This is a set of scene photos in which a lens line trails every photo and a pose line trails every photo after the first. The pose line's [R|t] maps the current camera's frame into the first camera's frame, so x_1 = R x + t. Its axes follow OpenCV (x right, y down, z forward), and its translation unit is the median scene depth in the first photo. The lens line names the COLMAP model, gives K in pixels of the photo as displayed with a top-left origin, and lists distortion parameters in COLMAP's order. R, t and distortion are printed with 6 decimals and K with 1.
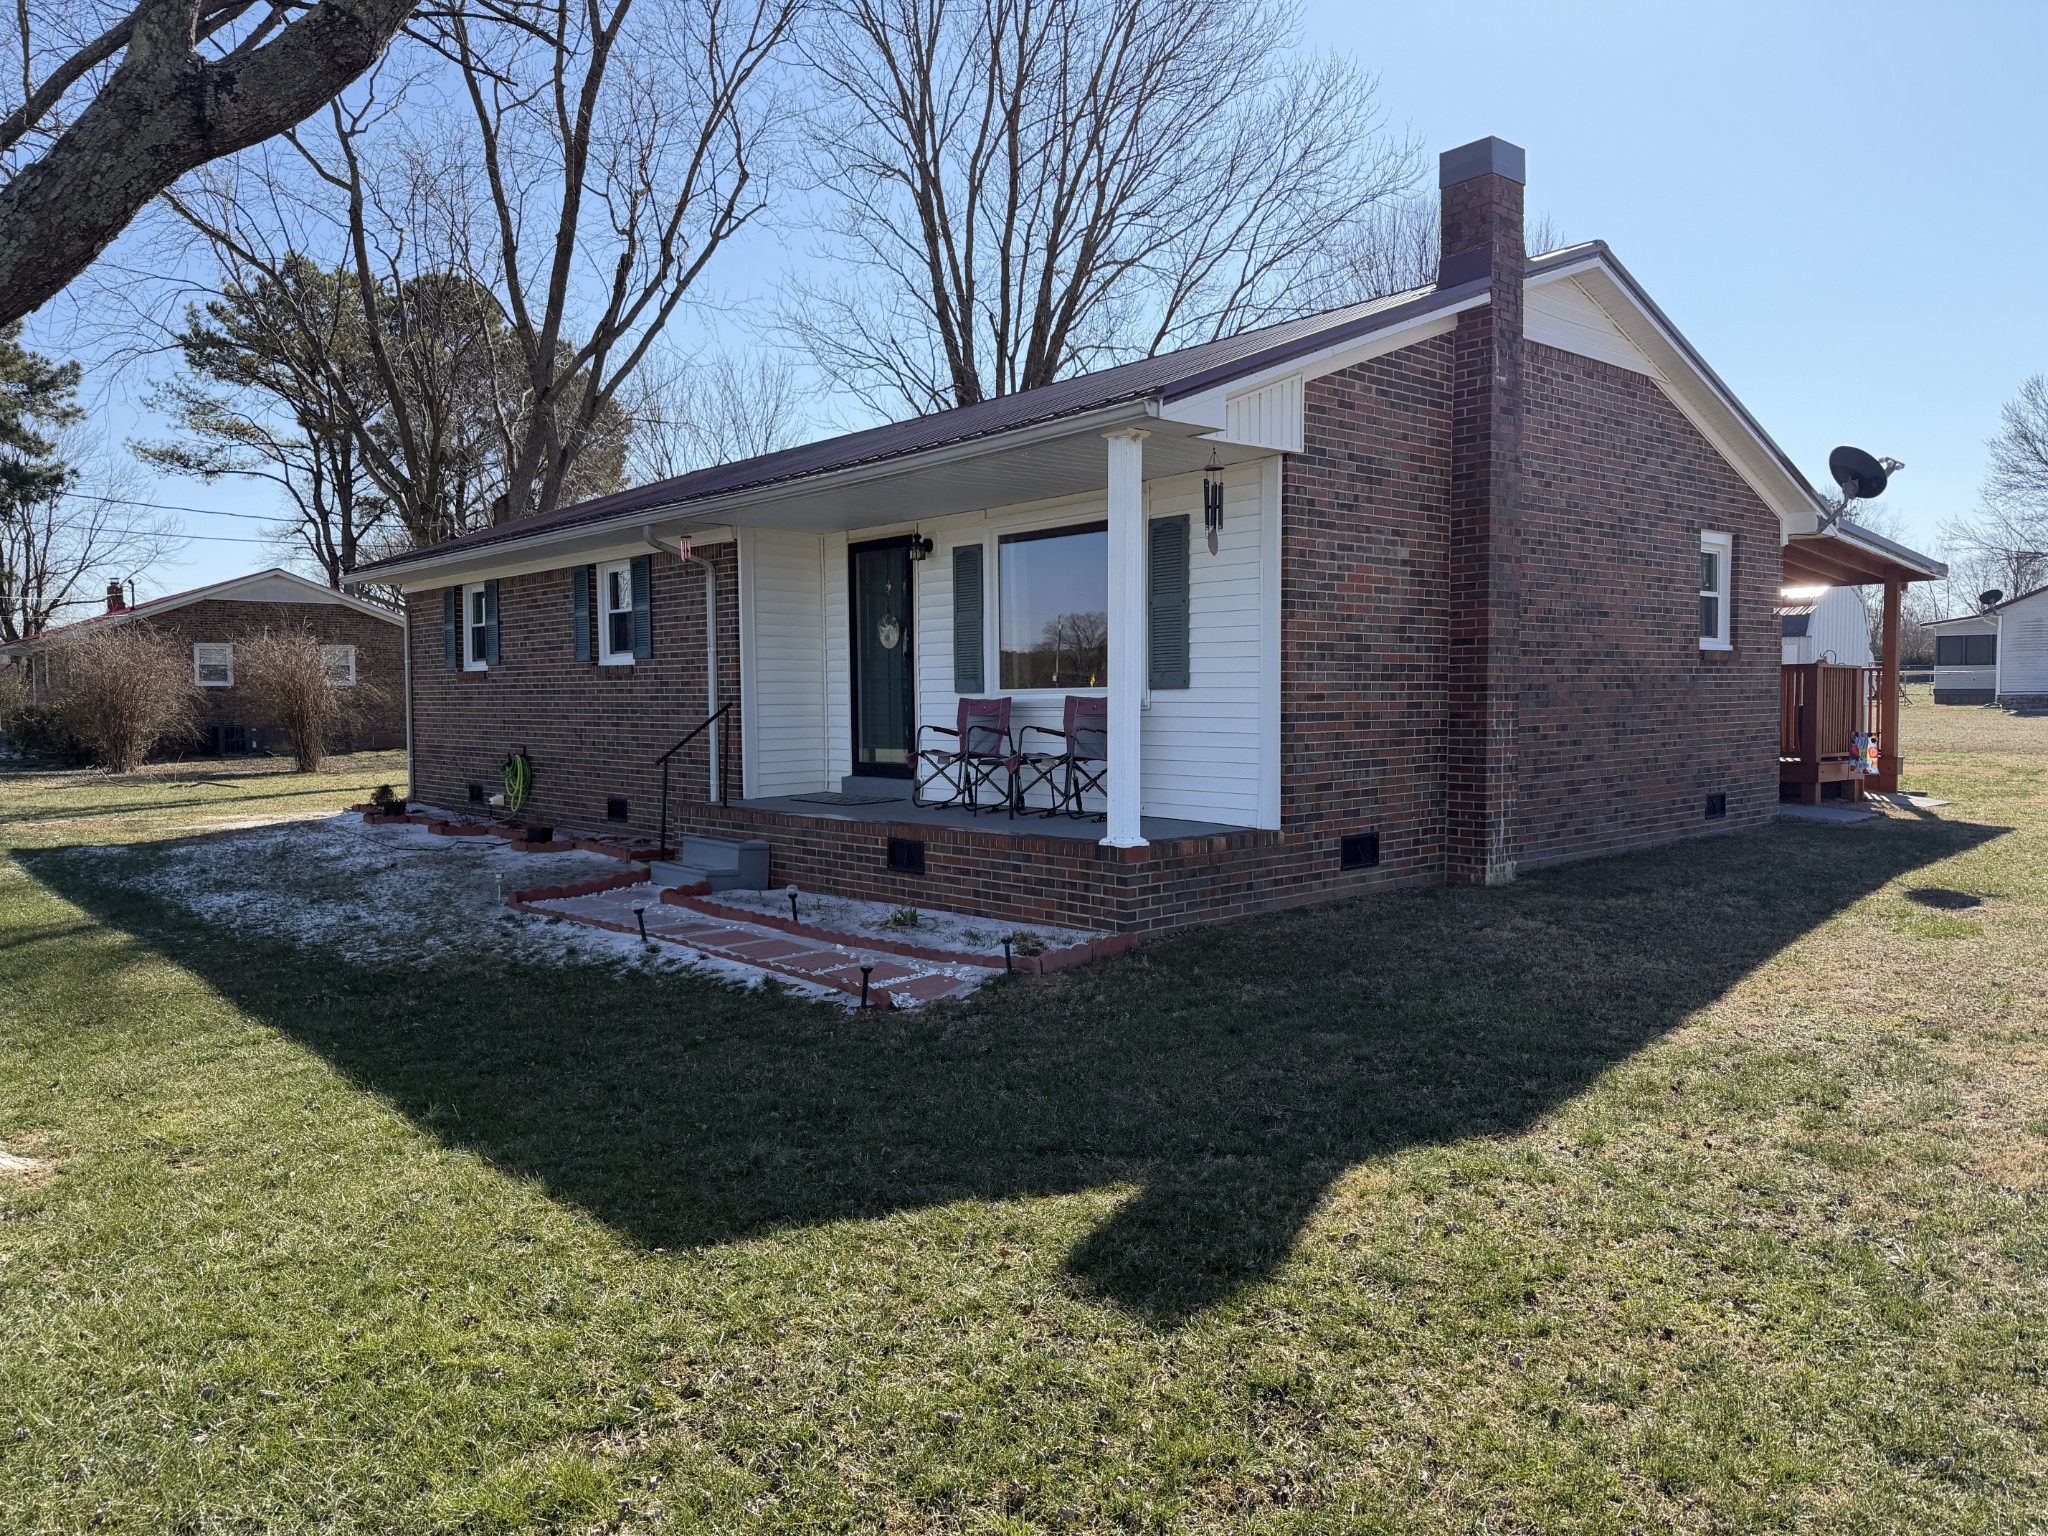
lens RADIAL K [[1446.1, 0, 1030.1], [0, 1446.1, 769.0], [0, 0, 1]] dist [0.155809, -0.272742]
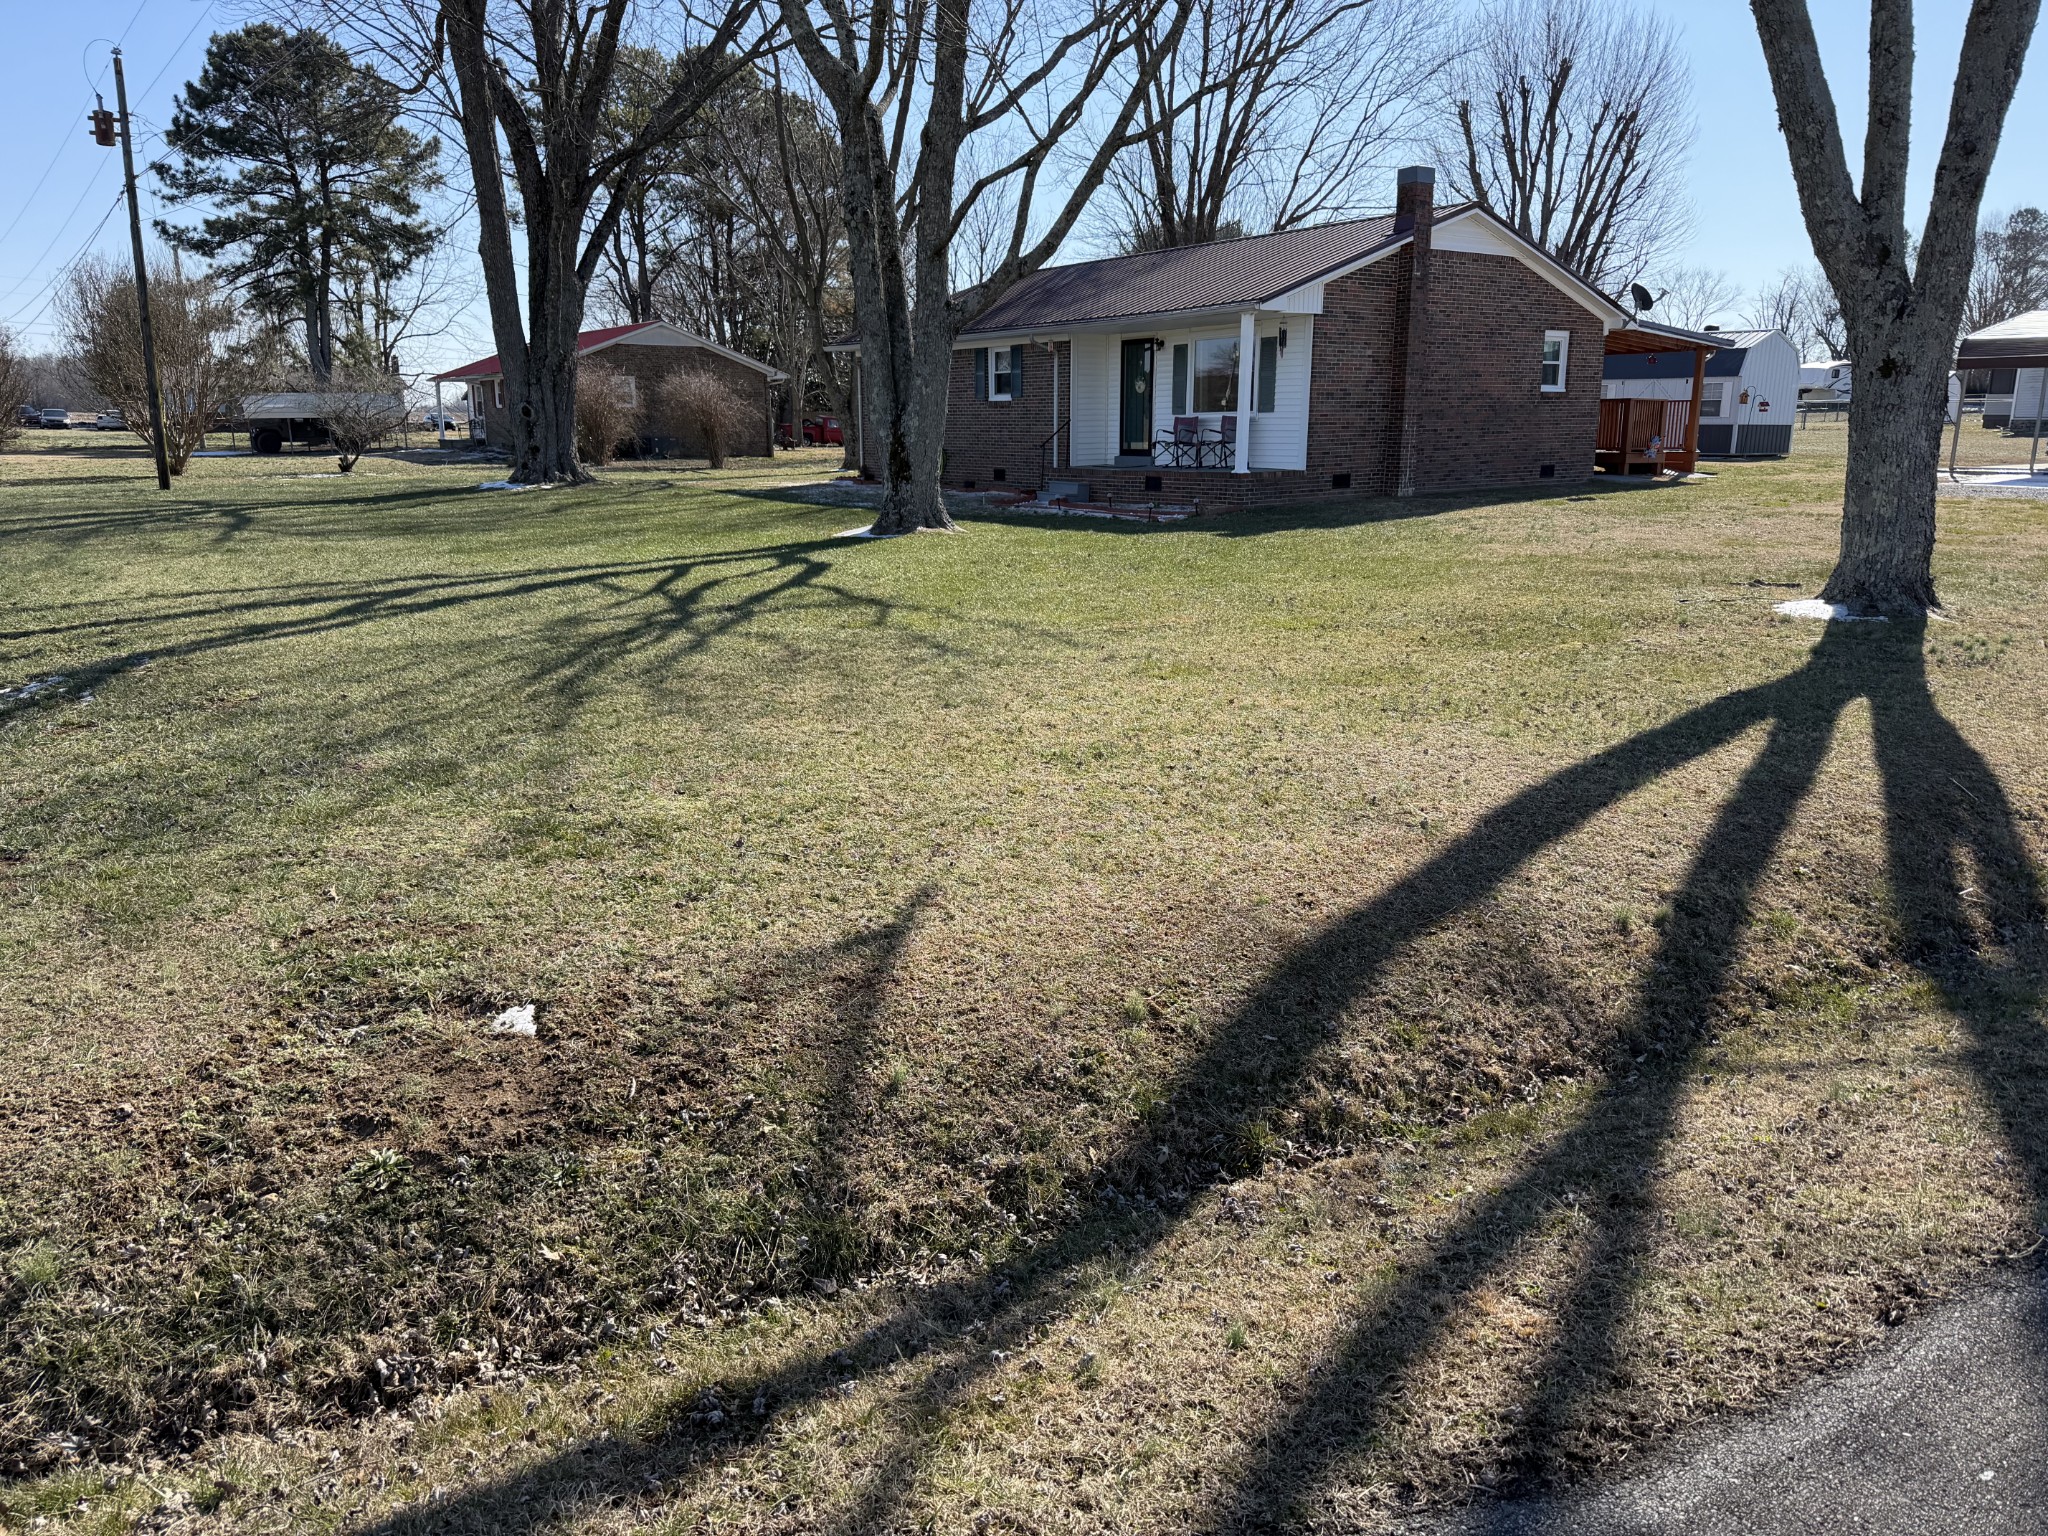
lens RADIAL K [[1446.1, 0, 1030.1], [0, 1446.1, 769.0], [0, 0, 1]] dist [0.155809, -0.272742]
pose [[0.993796, 0.031060, -0.106797, -0.011924], [-0.011296, 0.983436, 0.180904, 0.073499], [0.110647, -0.178575, 0.977685, -1.207794]]
